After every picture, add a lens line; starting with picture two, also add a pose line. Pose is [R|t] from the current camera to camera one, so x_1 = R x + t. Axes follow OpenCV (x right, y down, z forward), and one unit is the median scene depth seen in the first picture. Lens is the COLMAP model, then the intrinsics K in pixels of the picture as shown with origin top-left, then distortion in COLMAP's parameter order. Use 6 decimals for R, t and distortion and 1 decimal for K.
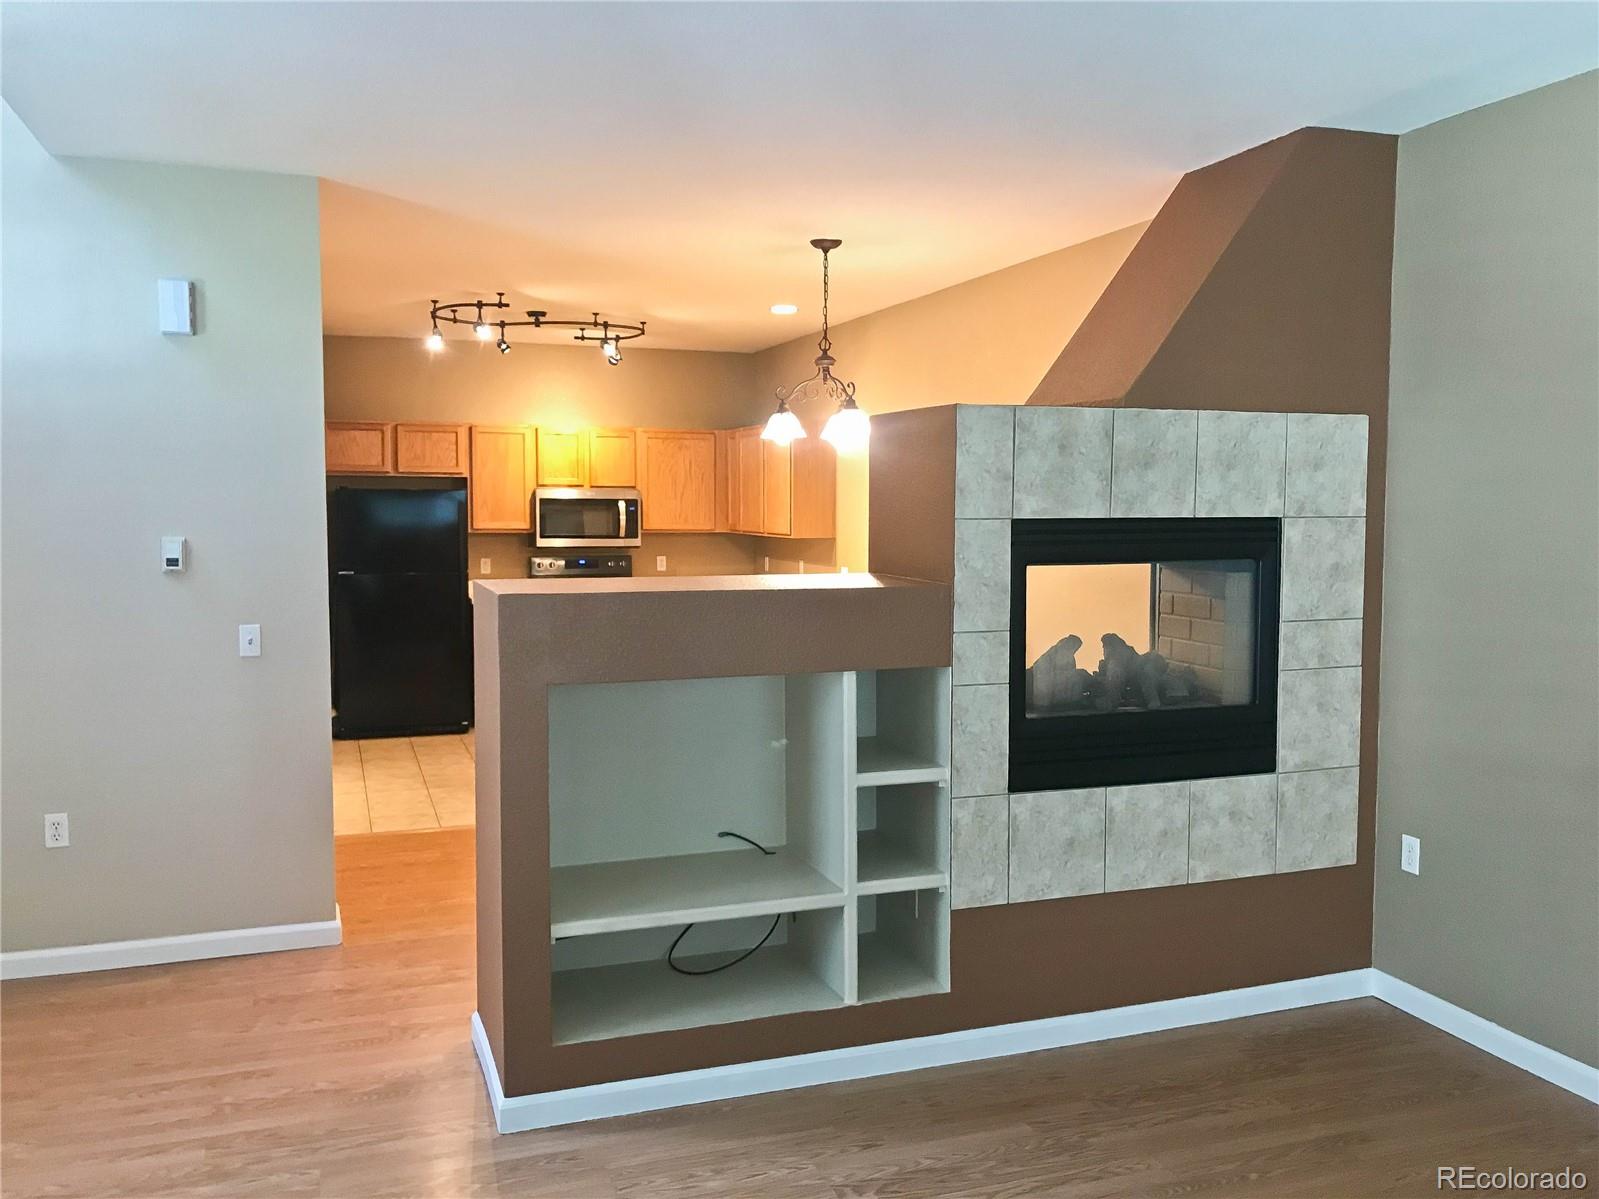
lens RADIAL K [[1339.5, 0, 815.4], [0, 1339.5, 596.4], [0, 0, 1]] dist [0.051929, -0.040792]
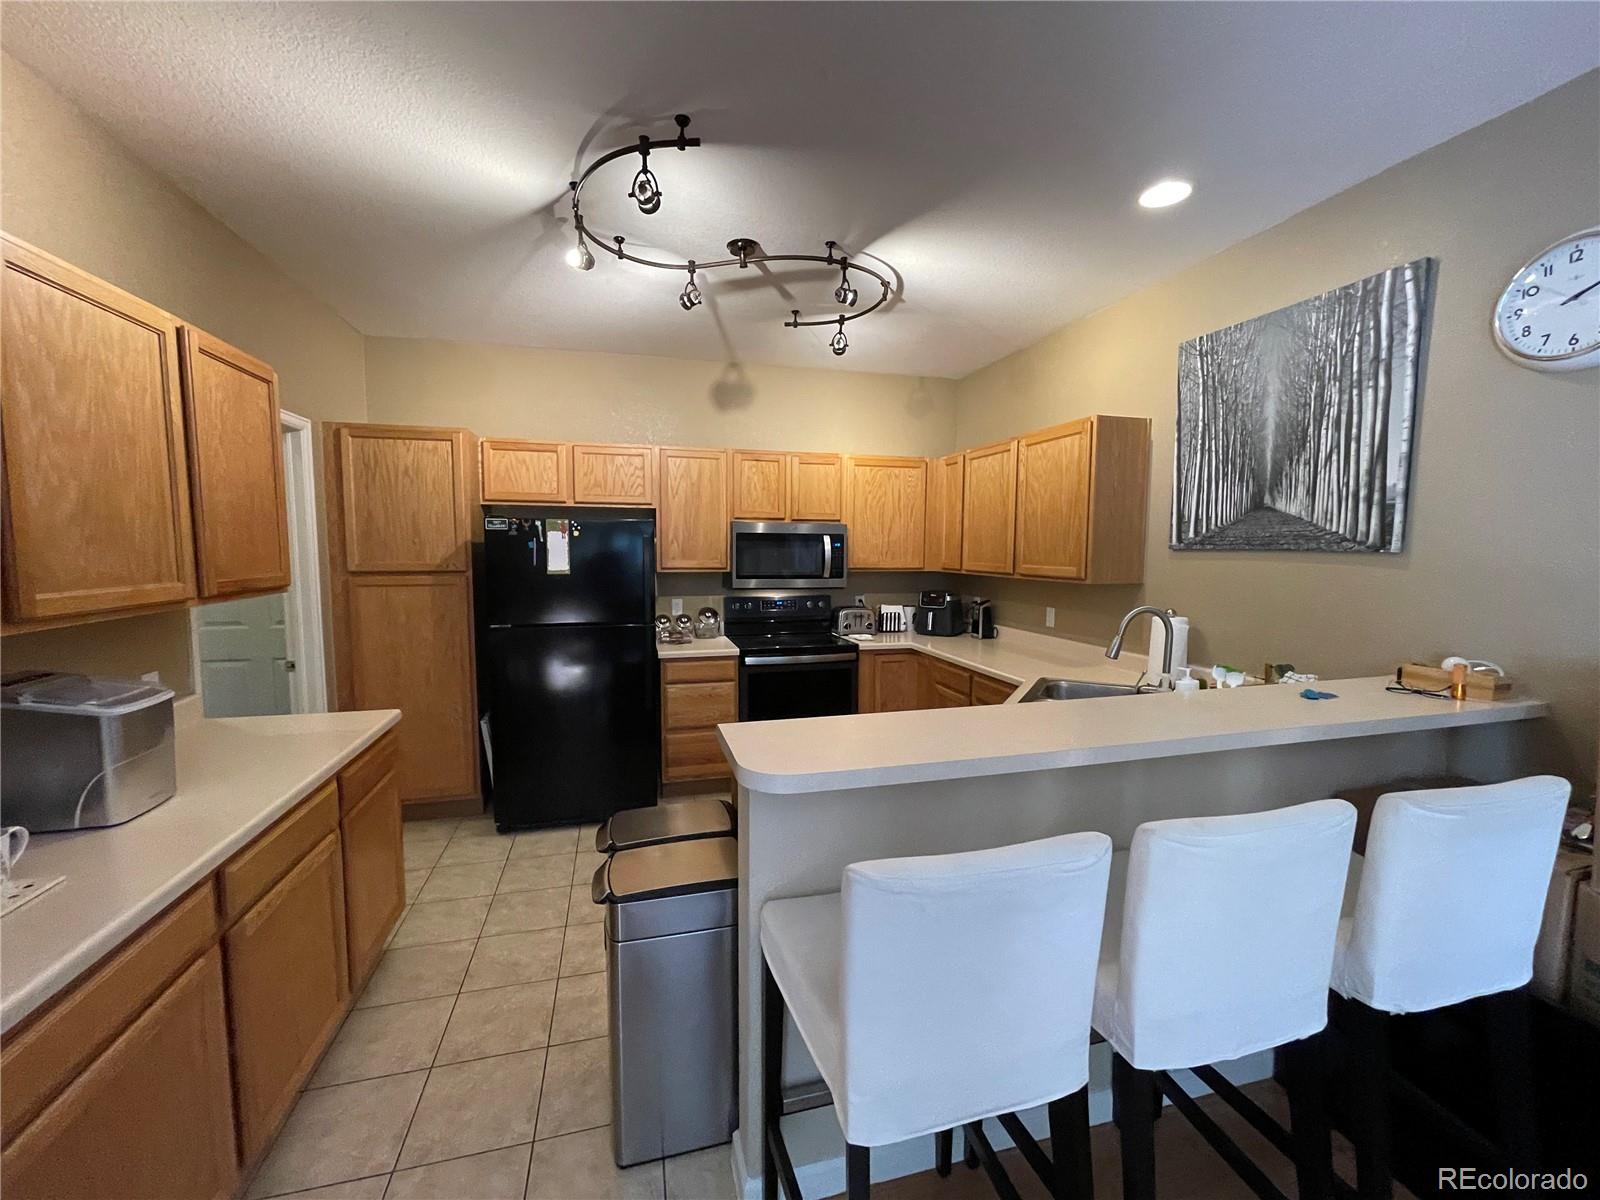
lens RADIAL K [[639.6, 0, 791.3], [0, 639.6, 598.4], [0, 0, 1]] dist [-0.002914, 0.001880]
pose [[0.995557, 0.011463, -0.093463, -0.129299], [-0.010525, 0.999889, 0.010518, -0.034938], [0.093573, -0.009487, 0.995567, 0.585515]]
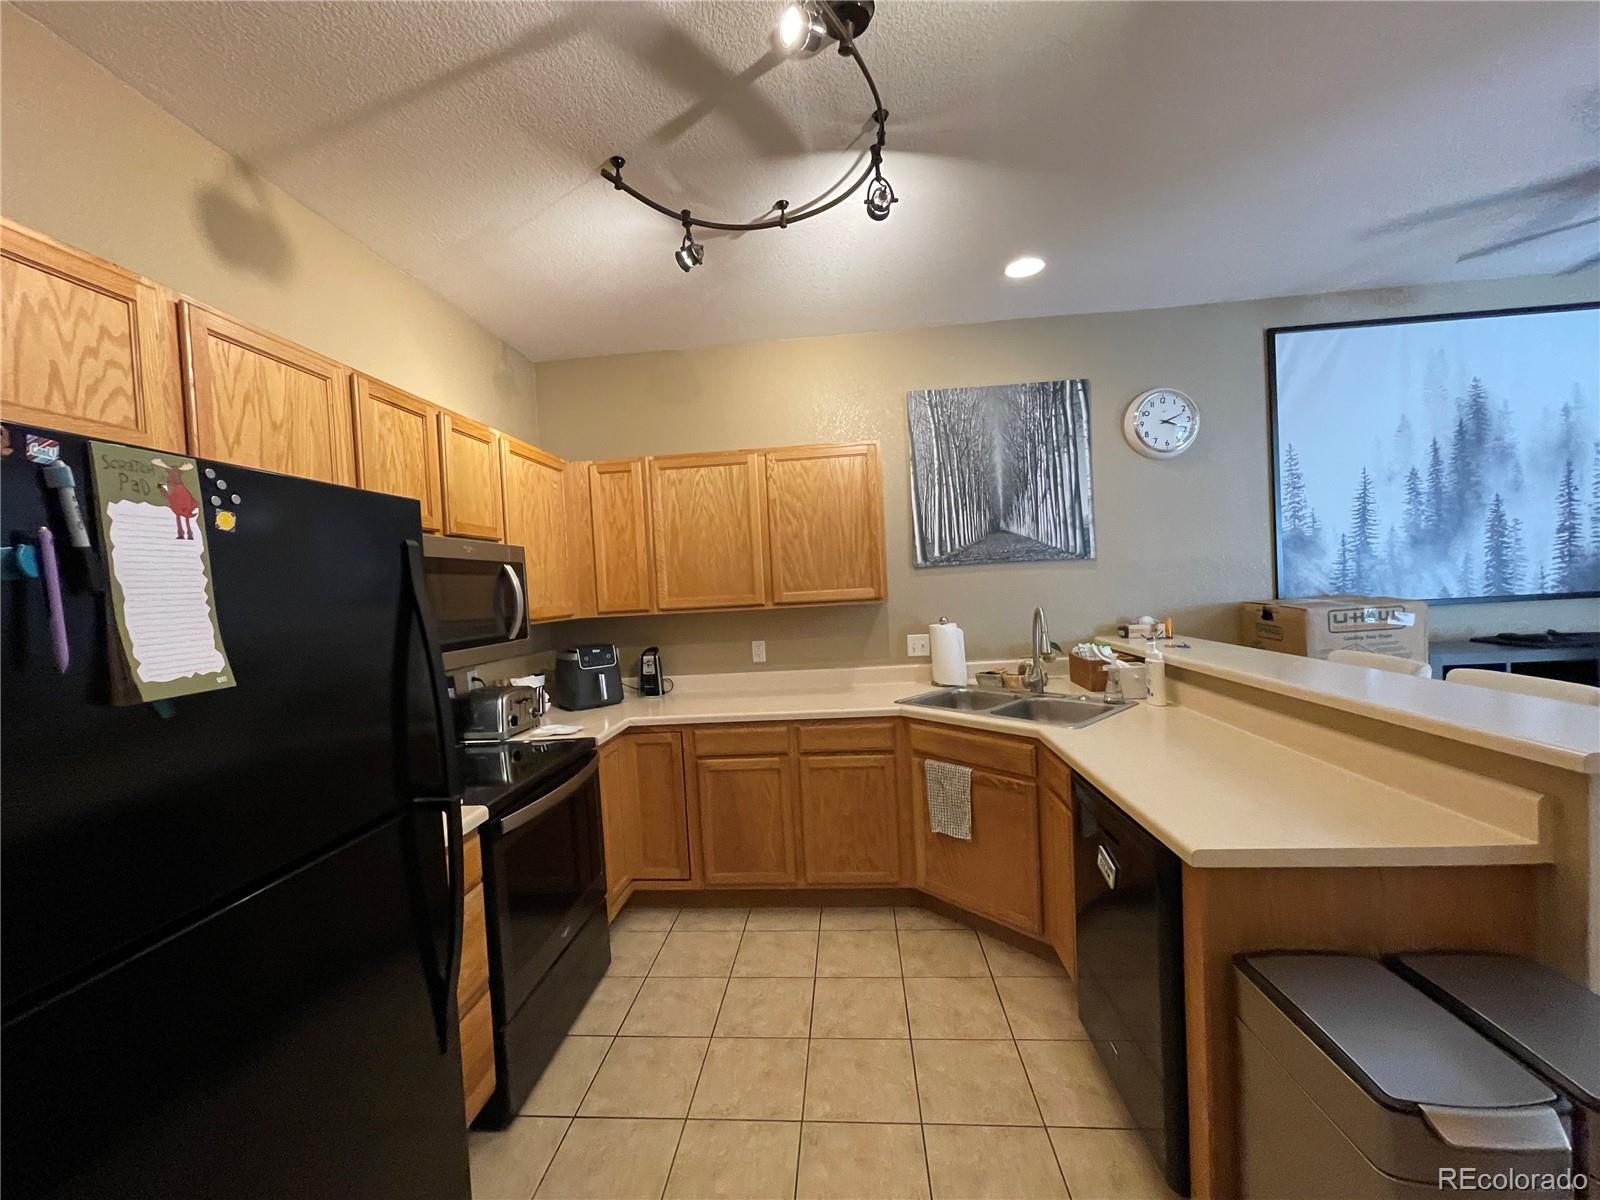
lens RADIAL K [[639.6, 0, 800.1], [0, 639.6, 603.9], [0, 0, 1]] dist [-0.002914, 0.001880]
pose [[0.428790, -0.052009, 0.901906, -0.318530], [0.119901, 0.992786, 0.000246, -0.044756], [-0.895412, 0.108034, 0.431932, 0.809784]]
